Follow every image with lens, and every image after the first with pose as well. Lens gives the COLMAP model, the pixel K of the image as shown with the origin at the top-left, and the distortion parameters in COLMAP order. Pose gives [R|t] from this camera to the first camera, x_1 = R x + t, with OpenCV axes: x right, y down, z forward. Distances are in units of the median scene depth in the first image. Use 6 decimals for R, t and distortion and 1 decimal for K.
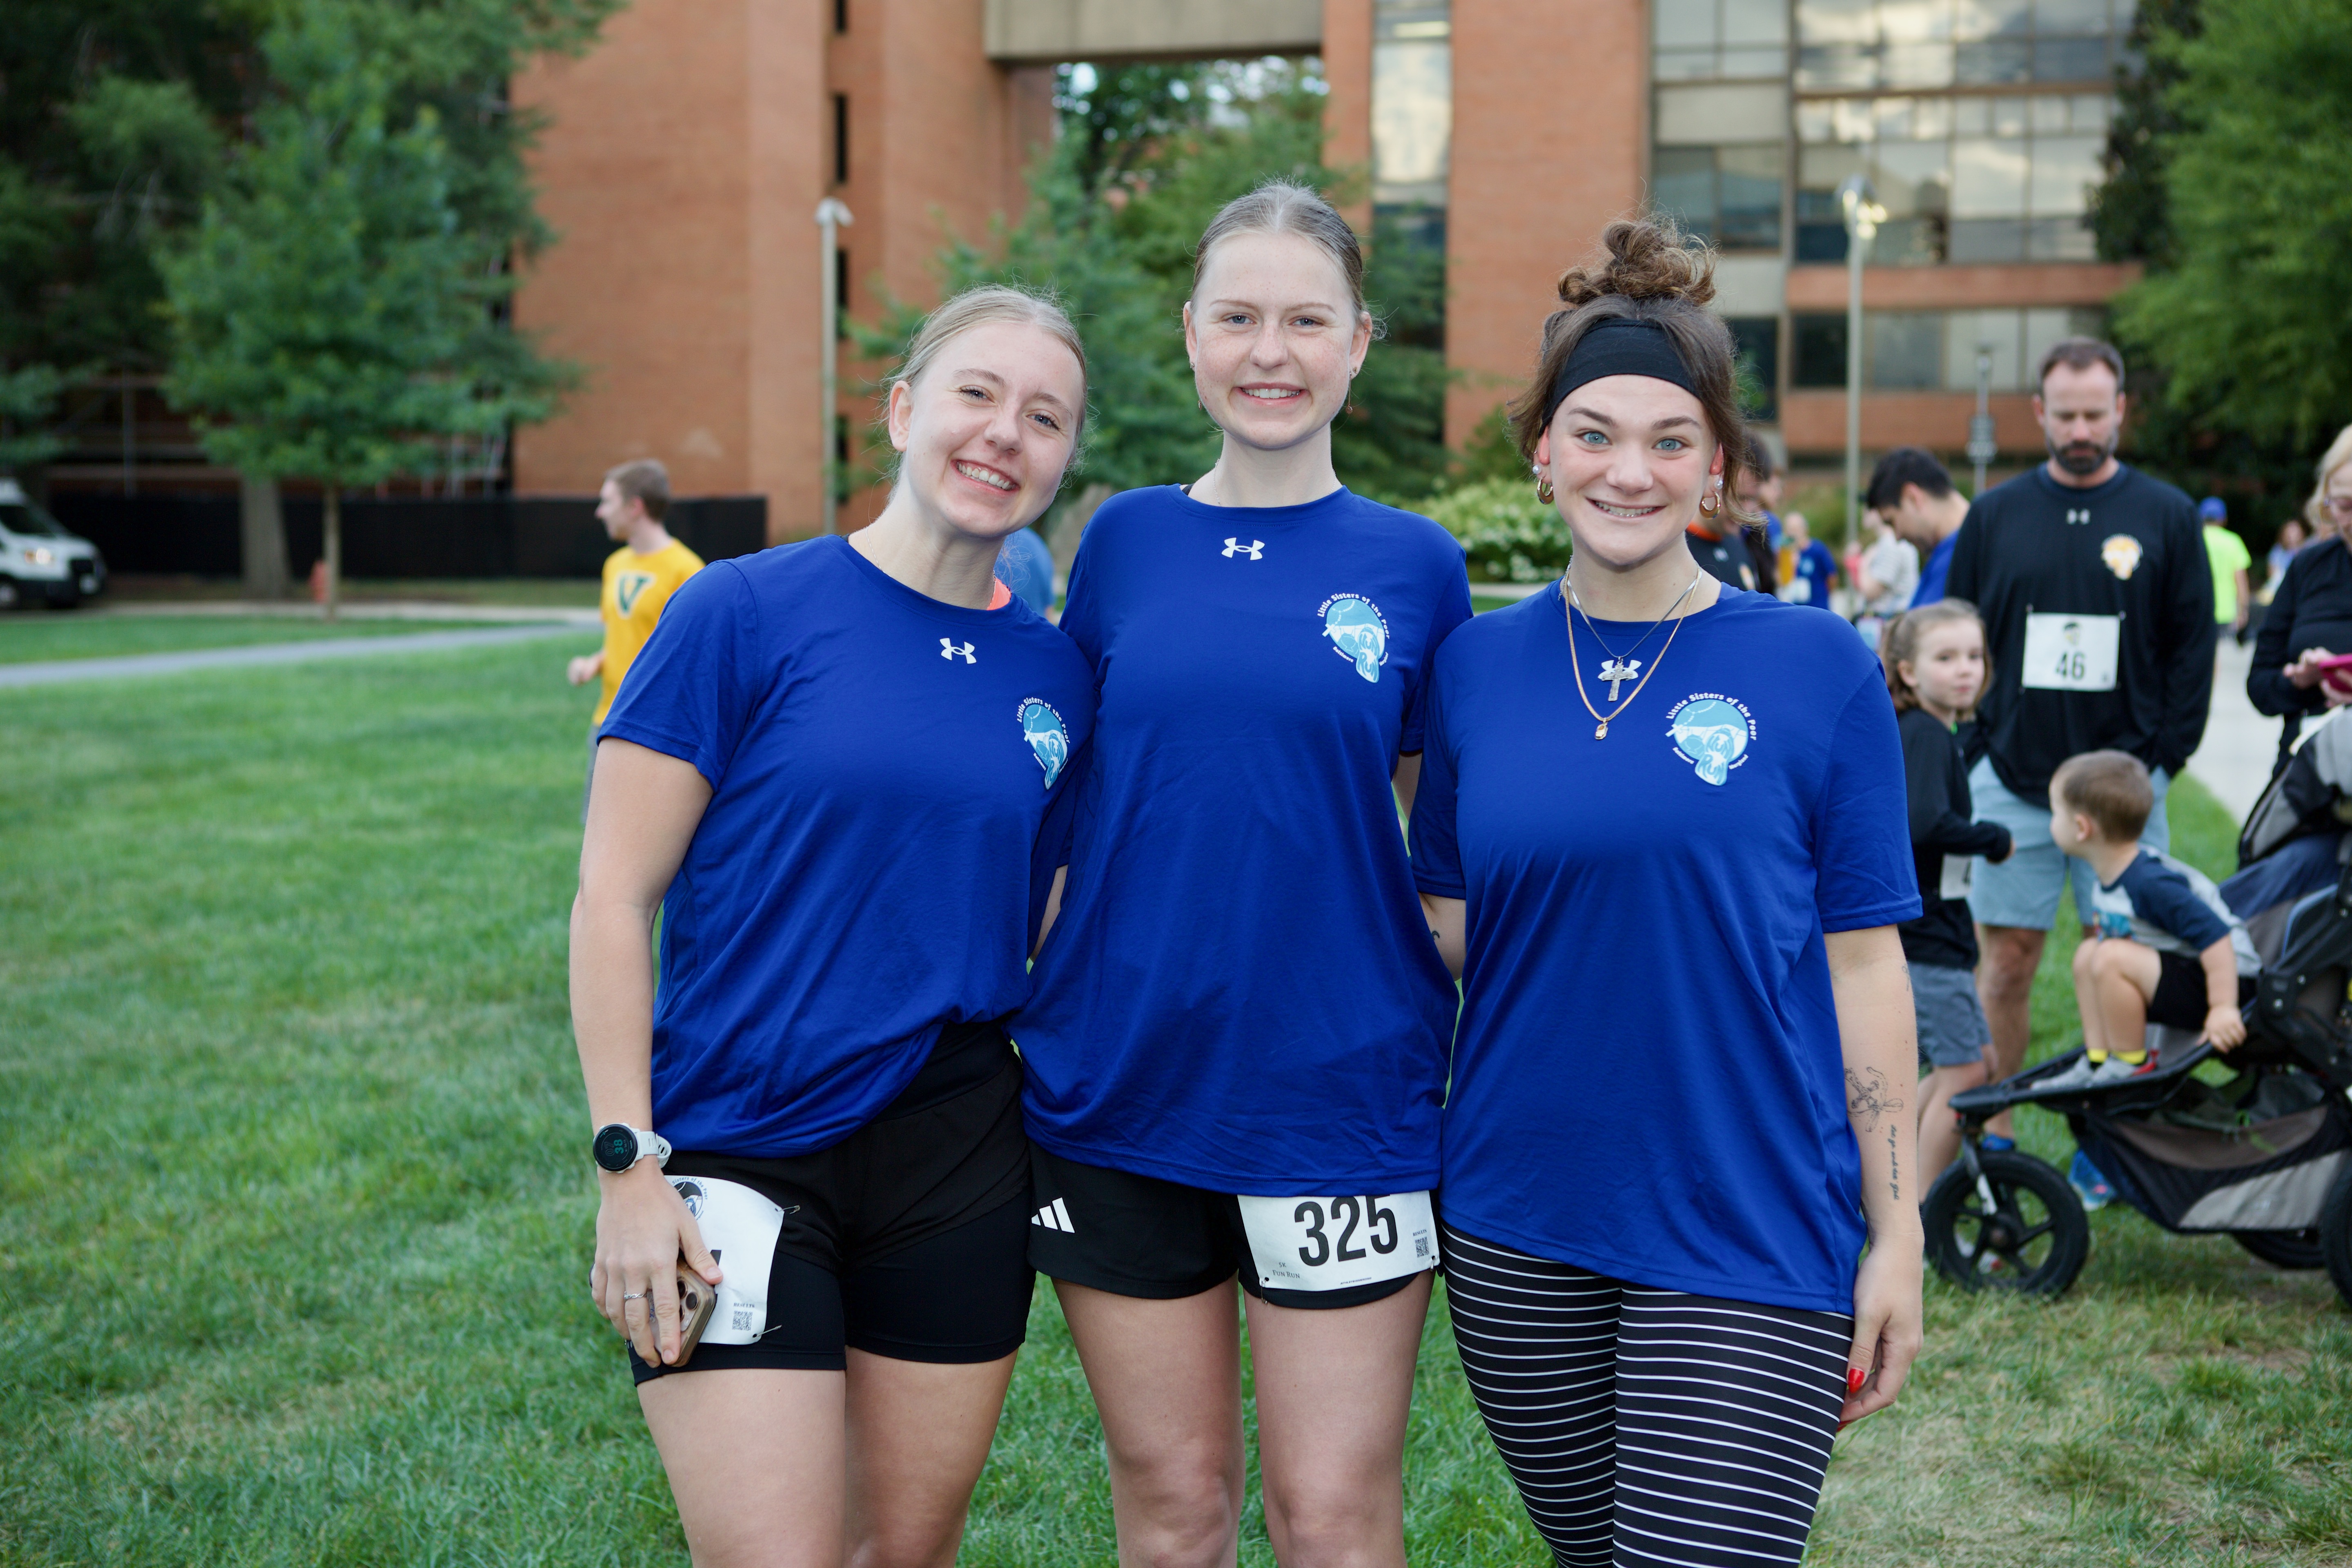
lens RADIAL K [[3258.9, 0, 1176.0], [0, 3258.9, 784.0], [0, 0, 1]] dist [0.373853, -0.017012]
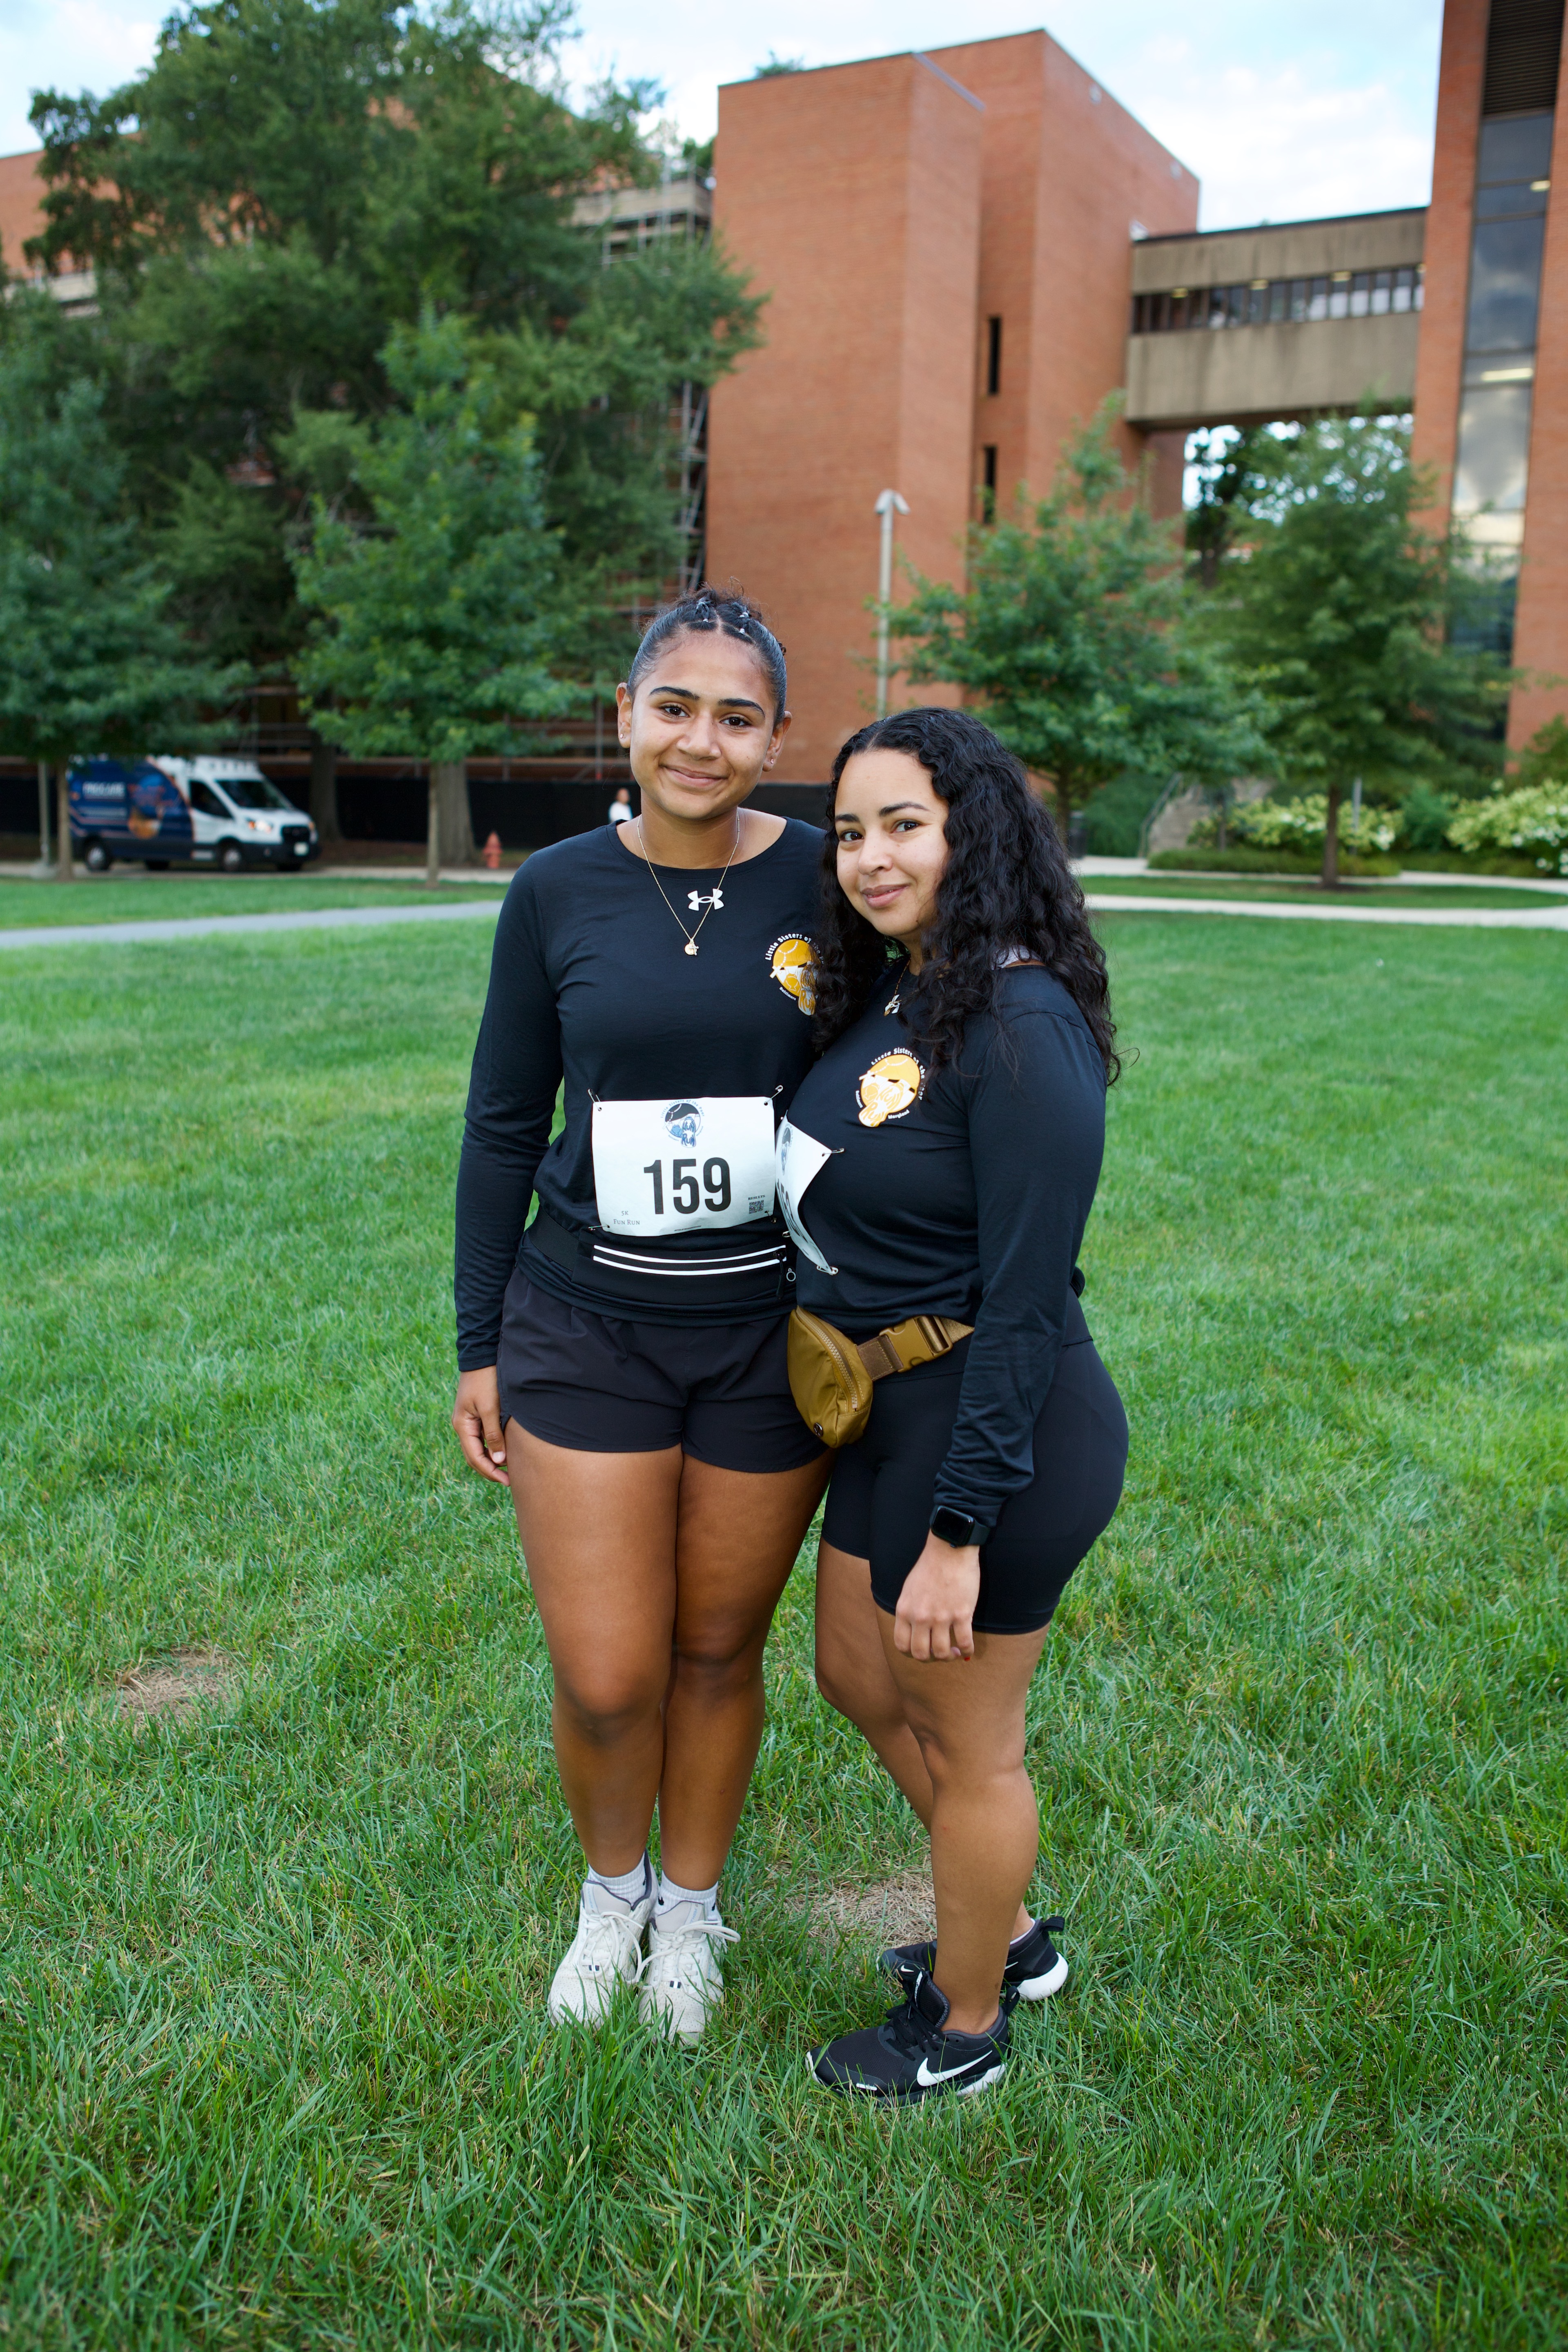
lens RADIAL K [[2112.4, 0, 784.0], [0, 2112.4, 1176.0], [0, 0, 1]] dist [-0.016088, -0.006563]
pose [[0.969449, 0.065607, -0.236358, 0.030238], [-0.043799, 0.994382, 0.096369, -0.023052], [0.241353, -0.083072, 0.966875, 0.306951]]
